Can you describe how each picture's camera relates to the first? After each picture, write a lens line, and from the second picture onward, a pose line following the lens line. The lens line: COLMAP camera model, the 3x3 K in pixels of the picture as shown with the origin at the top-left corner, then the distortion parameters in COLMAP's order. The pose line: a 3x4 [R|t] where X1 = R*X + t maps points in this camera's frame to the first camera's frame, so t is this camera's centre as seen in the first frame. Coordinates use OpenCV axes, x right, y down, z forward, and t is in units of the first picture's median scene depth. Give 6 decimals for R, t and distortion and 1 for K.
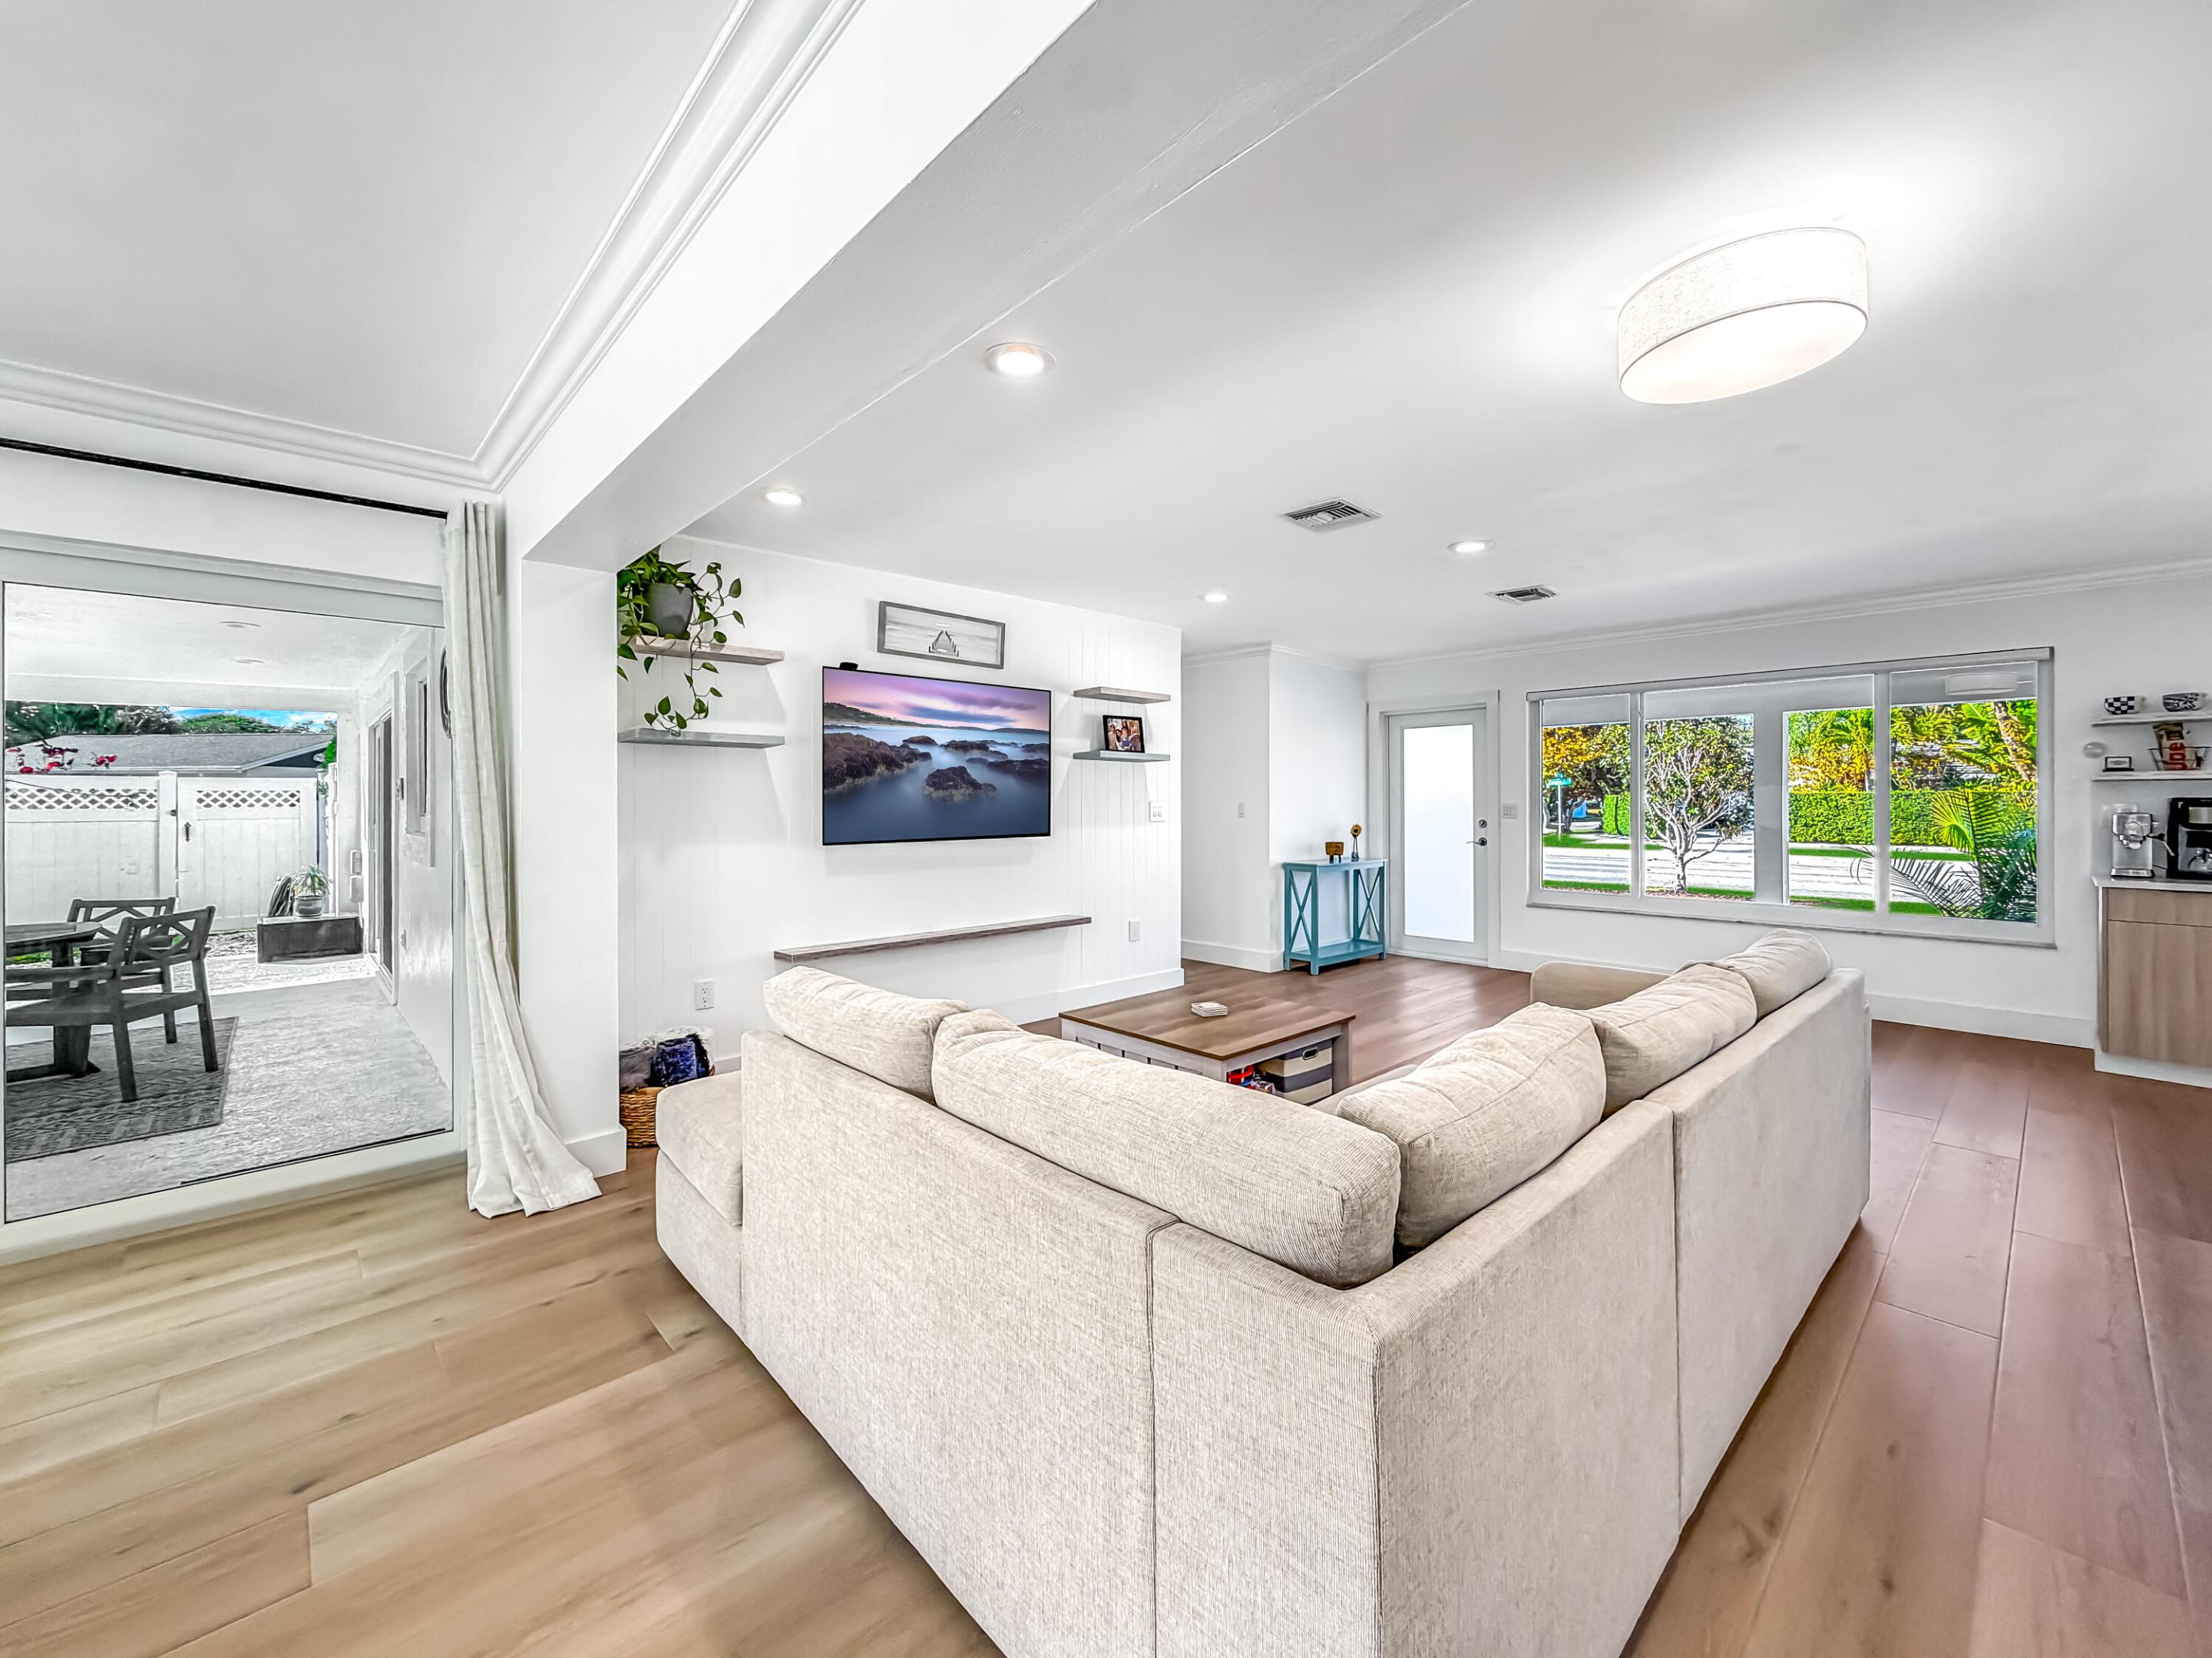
lens RADIAL K [[888.7, 0, 1105.4], [0, 888.7, 794.9], [0, 0, 1]] dist [0.007597, 0.000295]
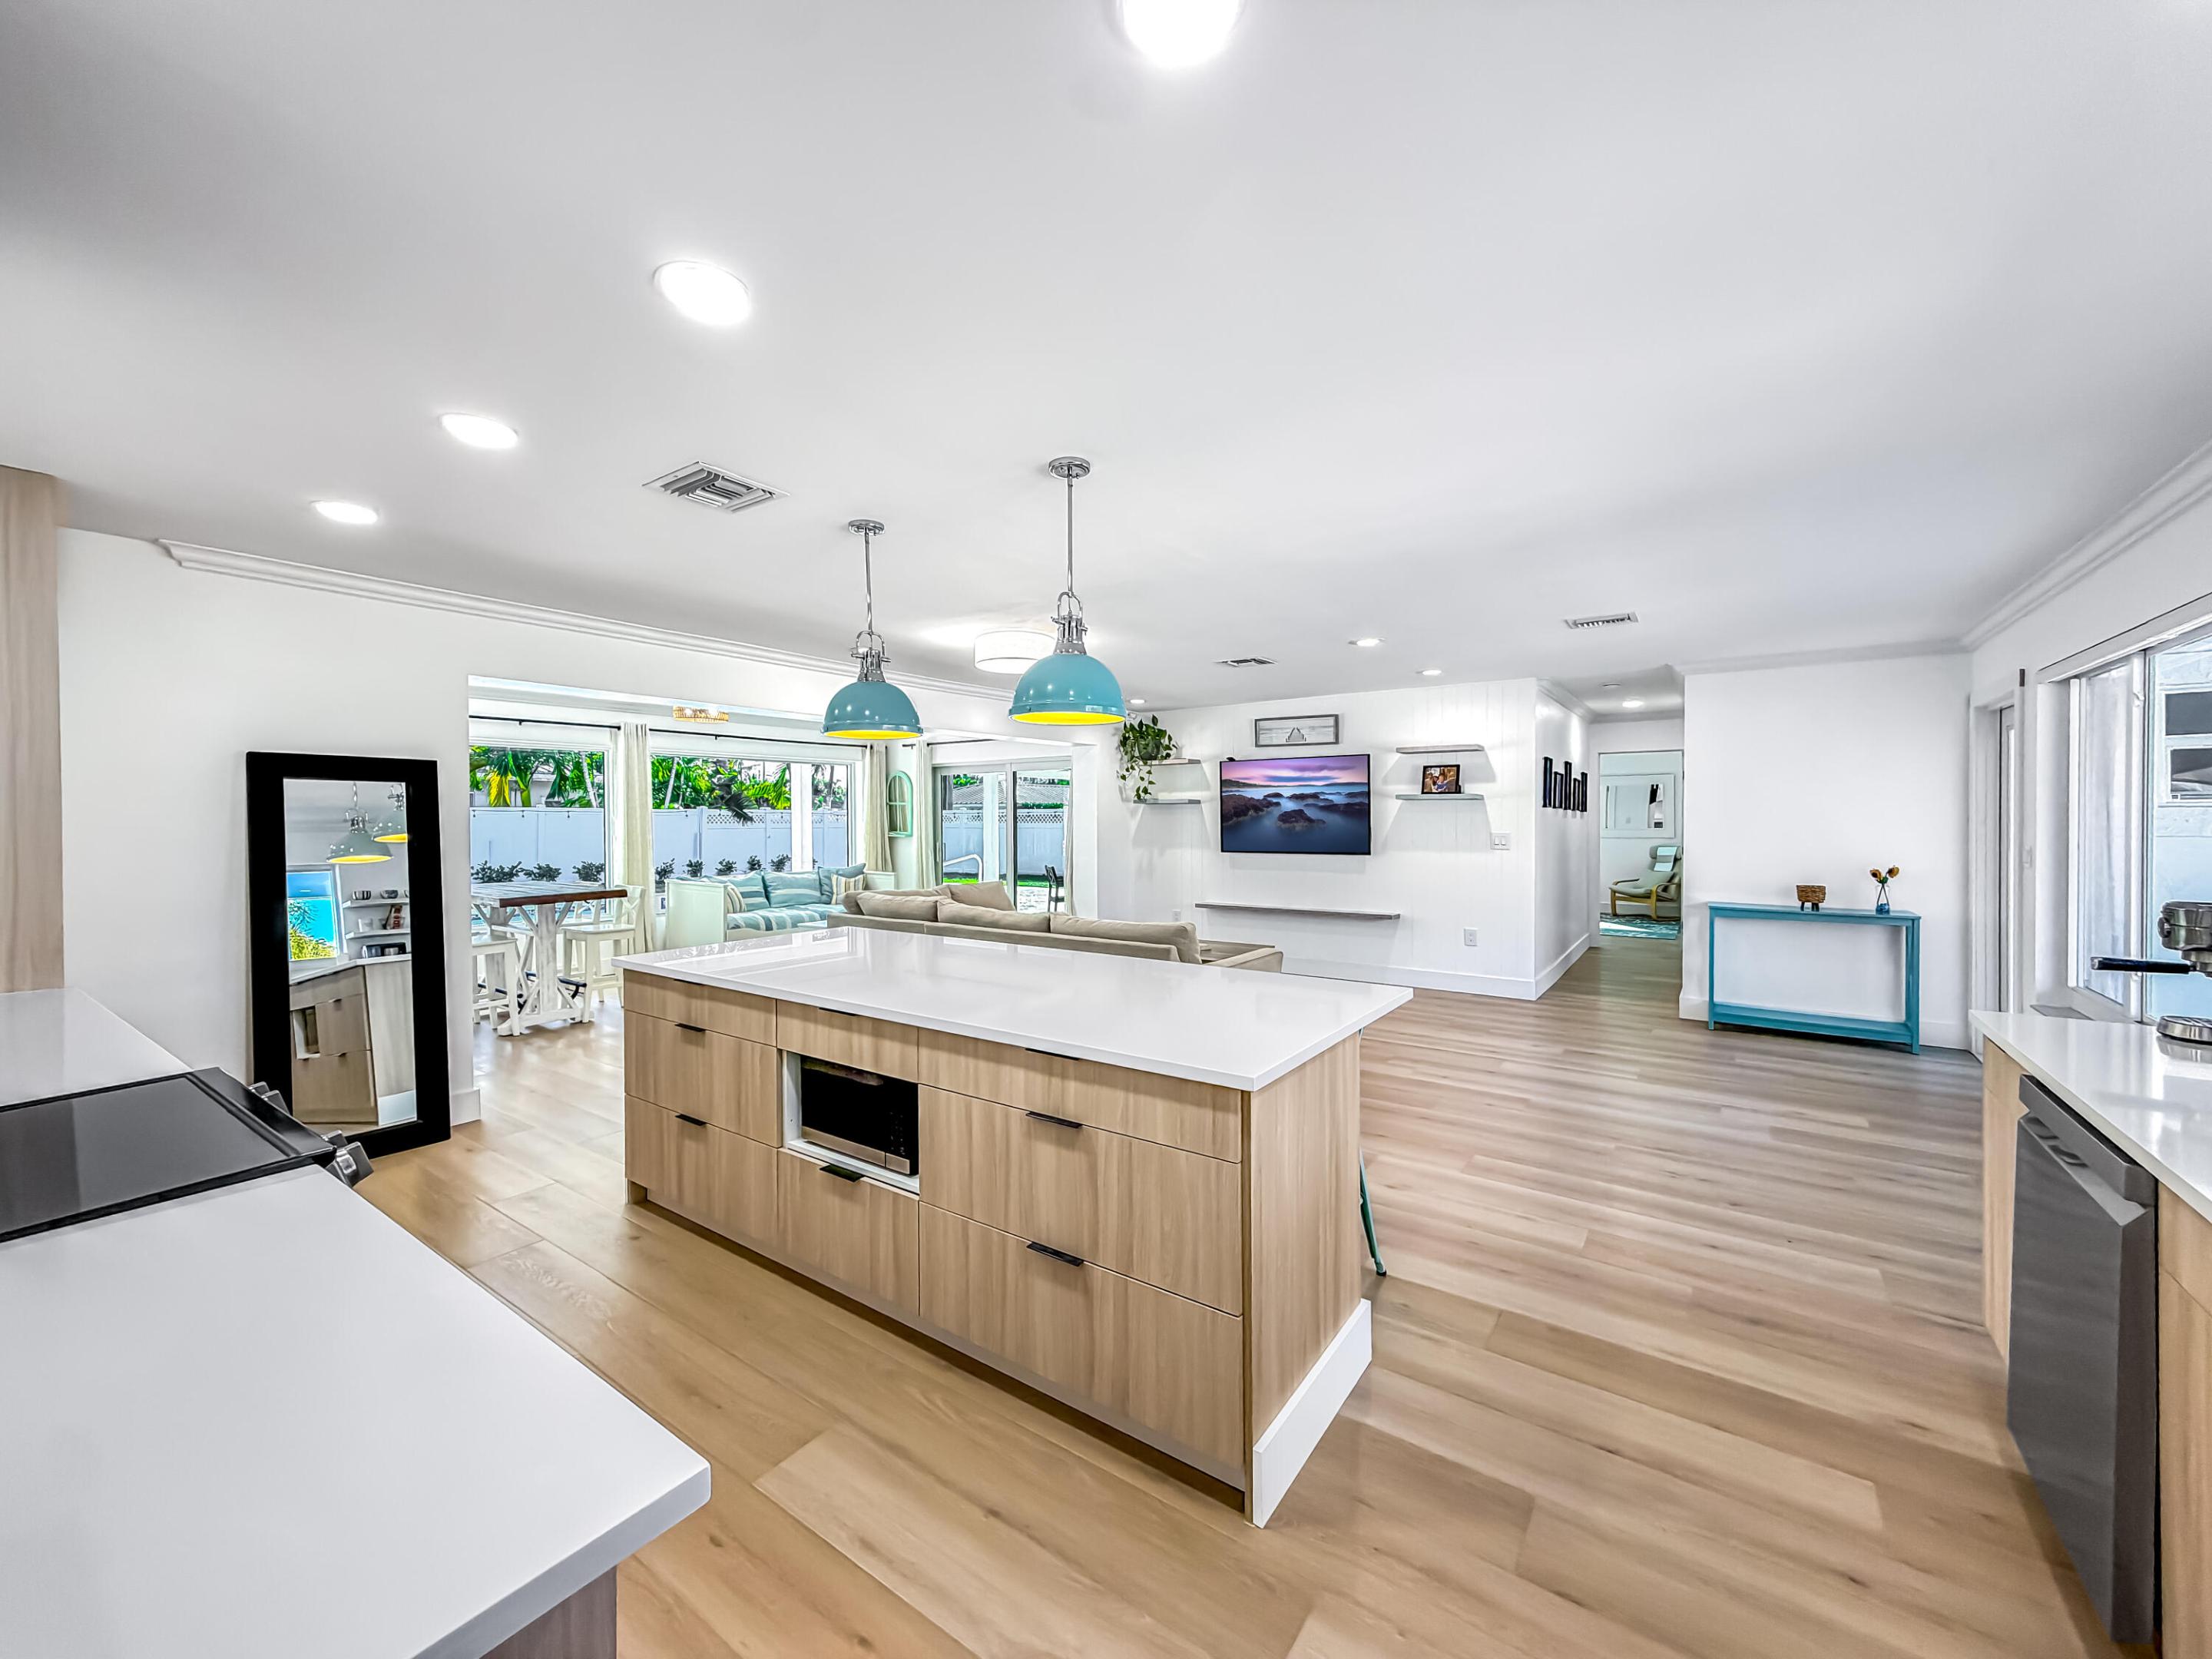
lens RADIAL K [[880.4, 0, 1097.8], [0, 880.4, 826.7], [0, 0, 1]] dist [0.010715, 0.000028]
pose [[0.194377, 0.013667, -0.980832, 1.265601], [0.010358, 0.999819, 0.015984, -0.027893], [0.980872, -0.013266, 0.194201, 0.294399]]
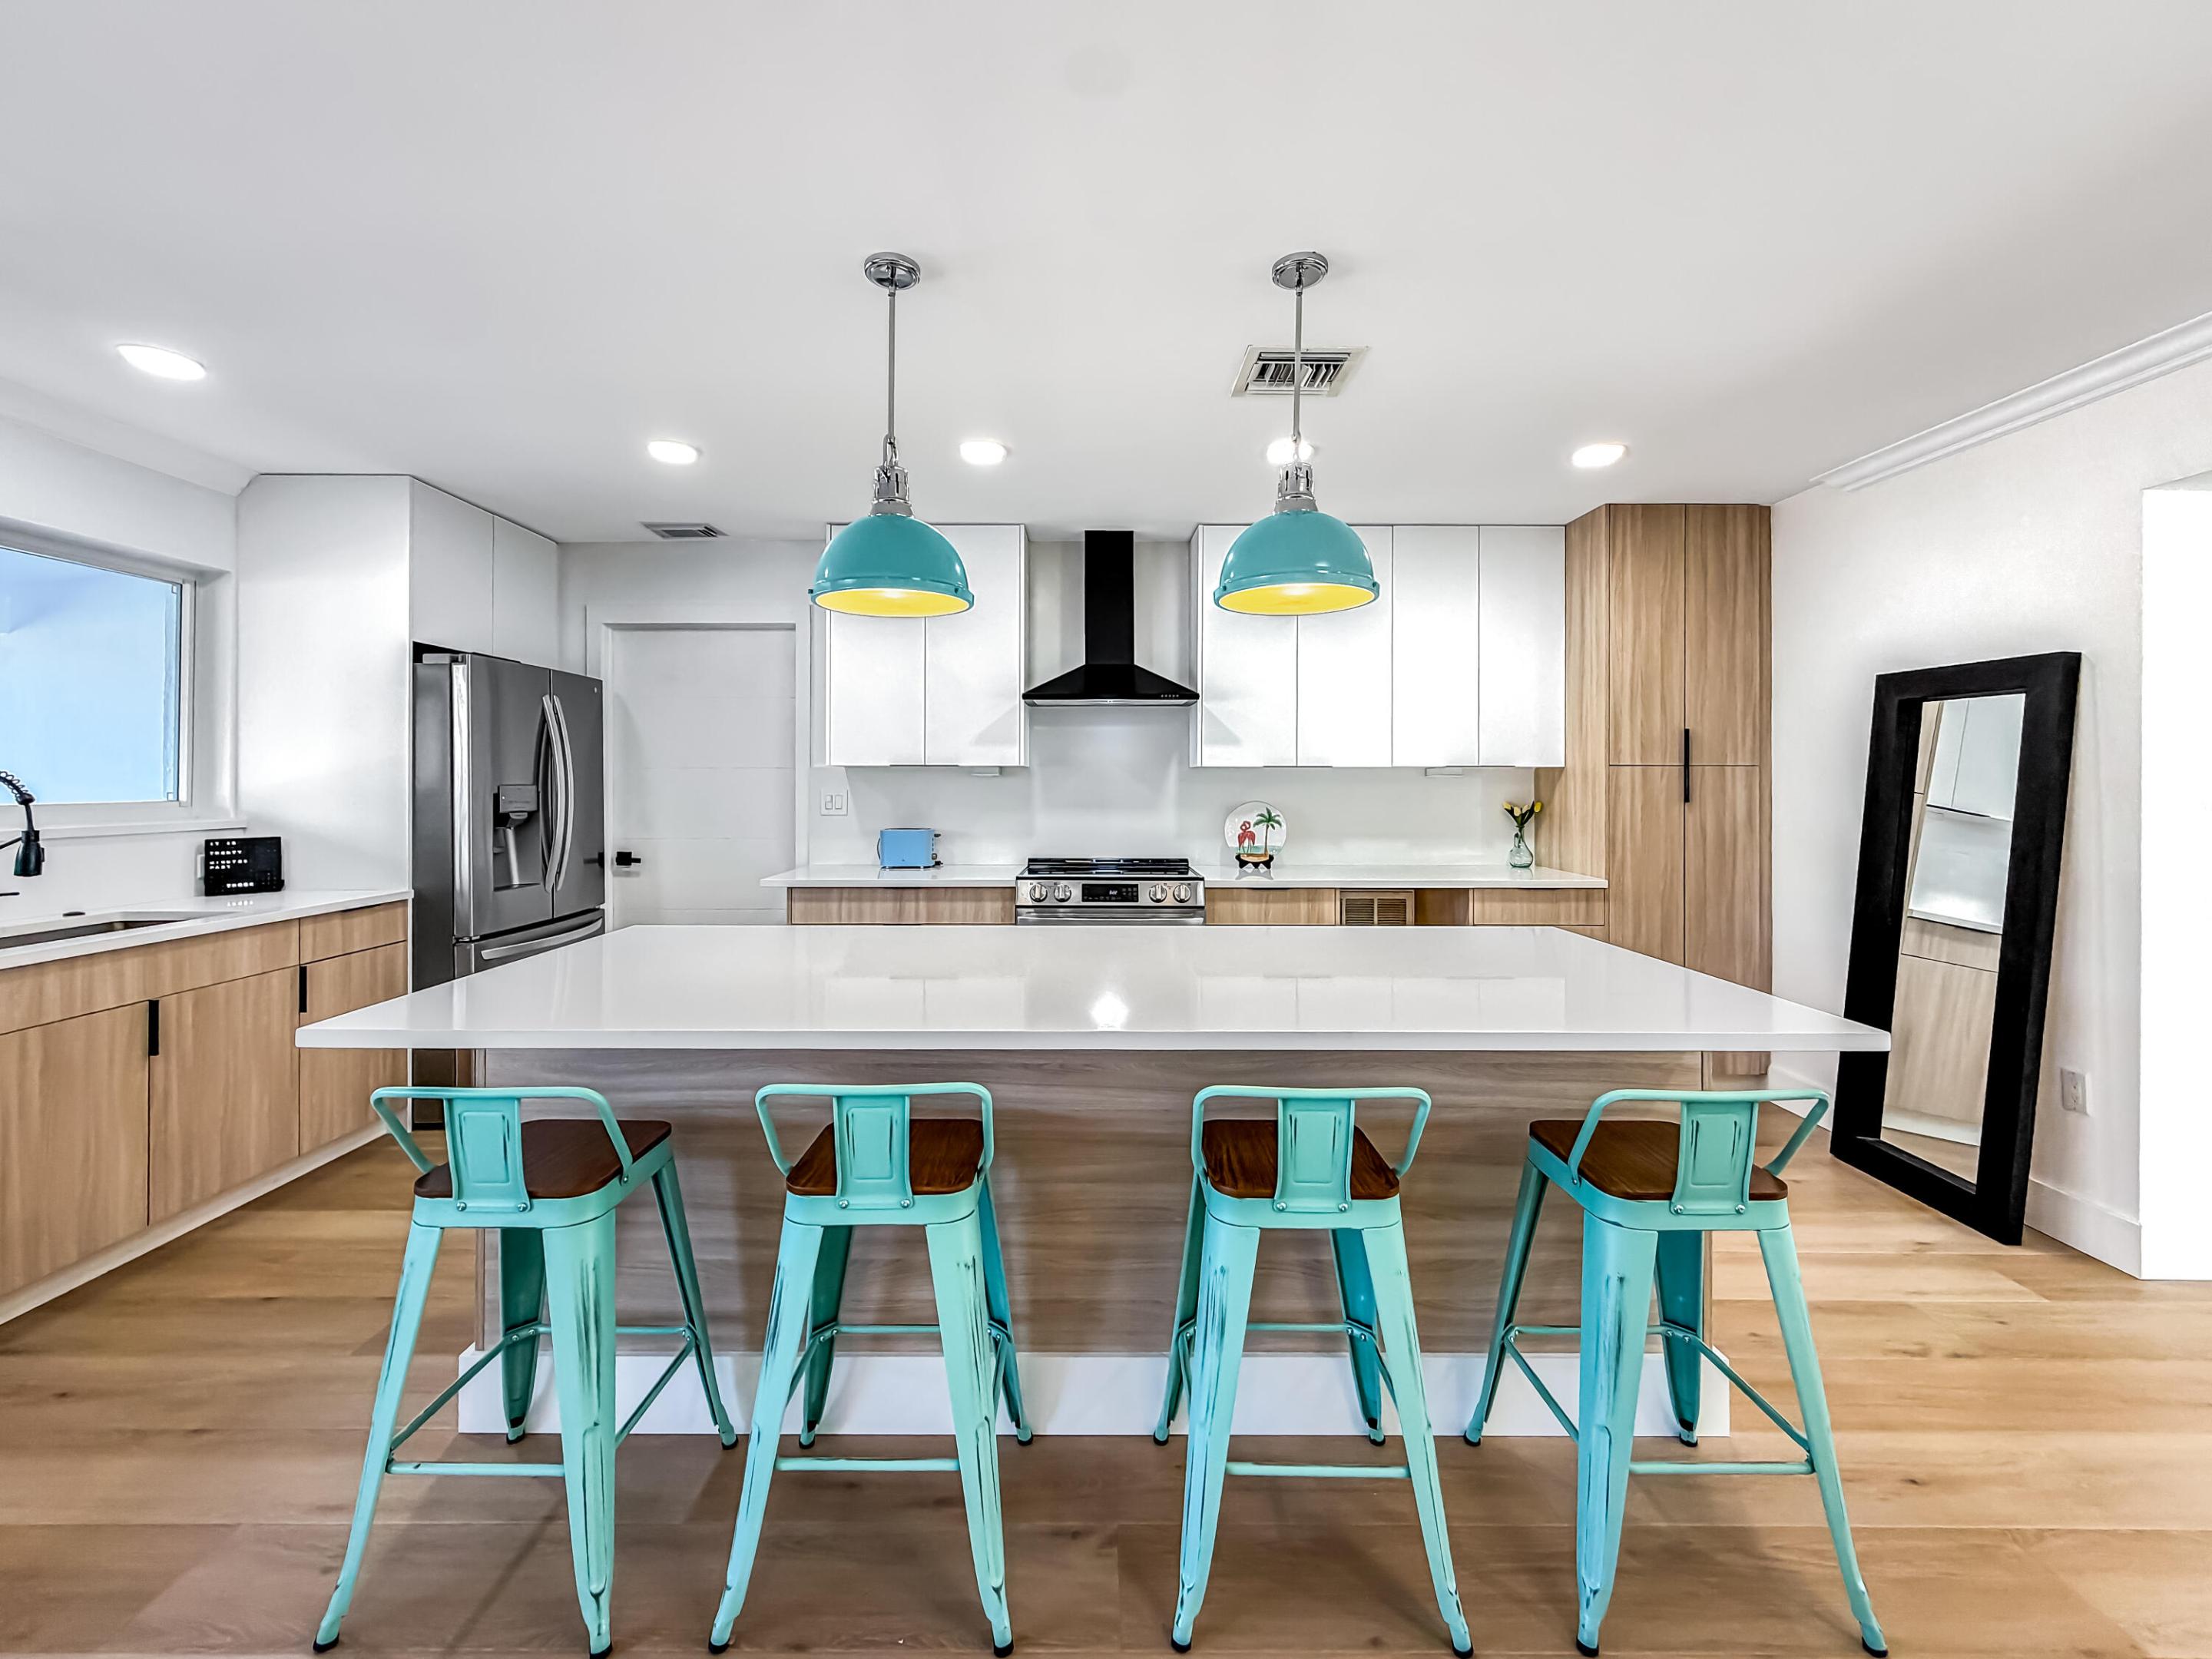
lens RADIAL K [[899.5, 0, 1093.3], [0, 899.5, 779.3], [0, 0, 1]] dist [0.001065, 0.000040]
pose [[-0.729099, 0.002026, 0.684405, 0.427789], [-0.004300, 0.999962, -0.007540, -0.003546], [-0.684395, -0.008441, -0.729063, 0.604336]]
